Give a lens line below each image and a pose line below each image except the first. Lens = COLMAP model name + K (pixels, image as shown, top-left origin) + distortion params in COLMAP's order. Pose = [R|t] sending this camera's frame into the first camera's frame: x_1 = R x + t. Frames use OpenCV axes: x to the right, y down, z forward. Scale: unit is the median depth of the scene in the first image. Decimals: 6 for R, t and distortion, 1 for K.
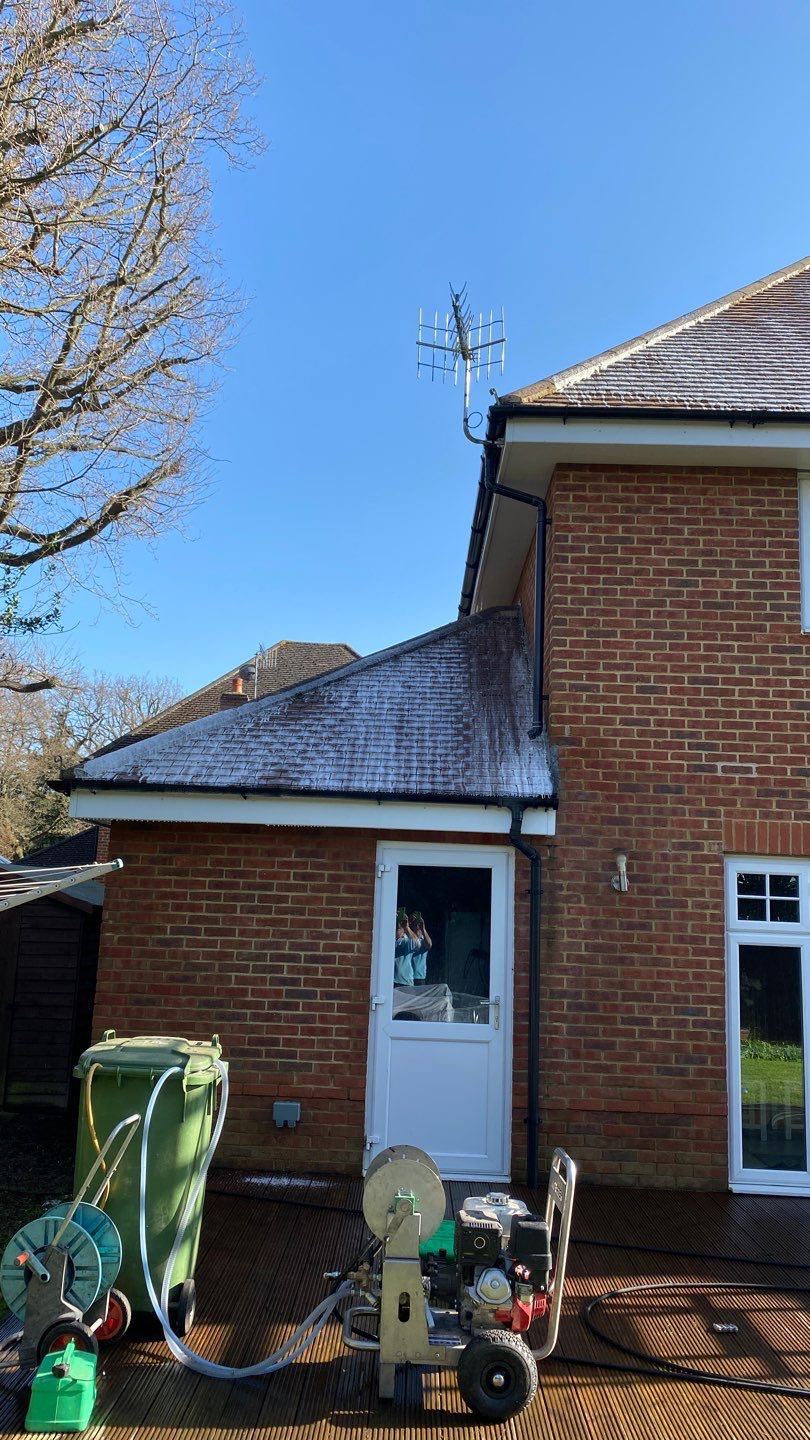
lens RADIAL K [[1099.7, 0, 404.7], [0, 1099.7, 725.3], [0, 0, 1]] dist [0.164894, -0.445974]
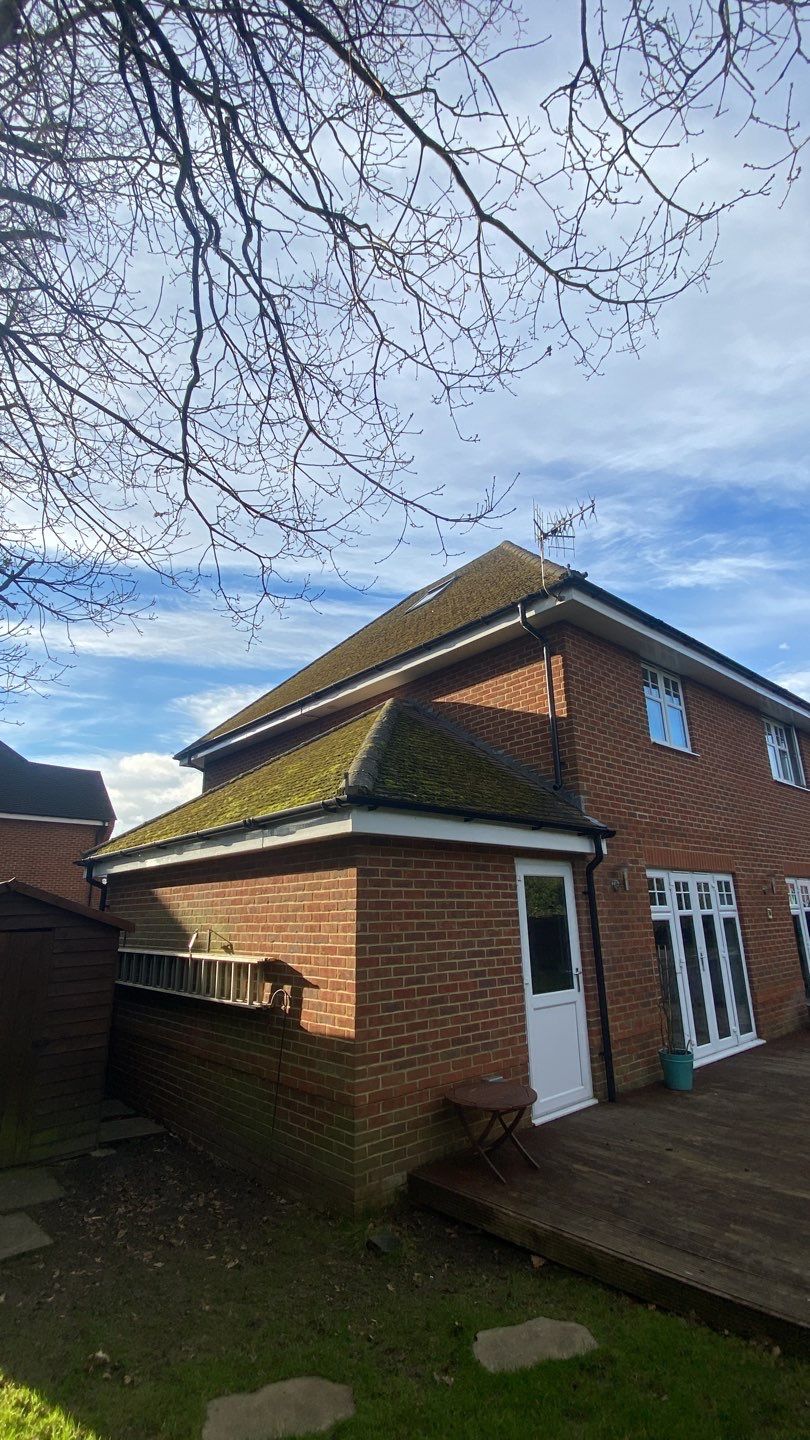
lens RADIAL K [[638.4, 0, 402.7], [0, 638.4, 720.2], [0, 0, 1]] dist [0.018536, 0.000005]
pose [[0.733453, 0.147373, 0.663572, -0.669090], [-0.066229, 0.987063, -0.146014, 0.063170], [-0.676506, 0.063146, 0.733725, 0.515228]]
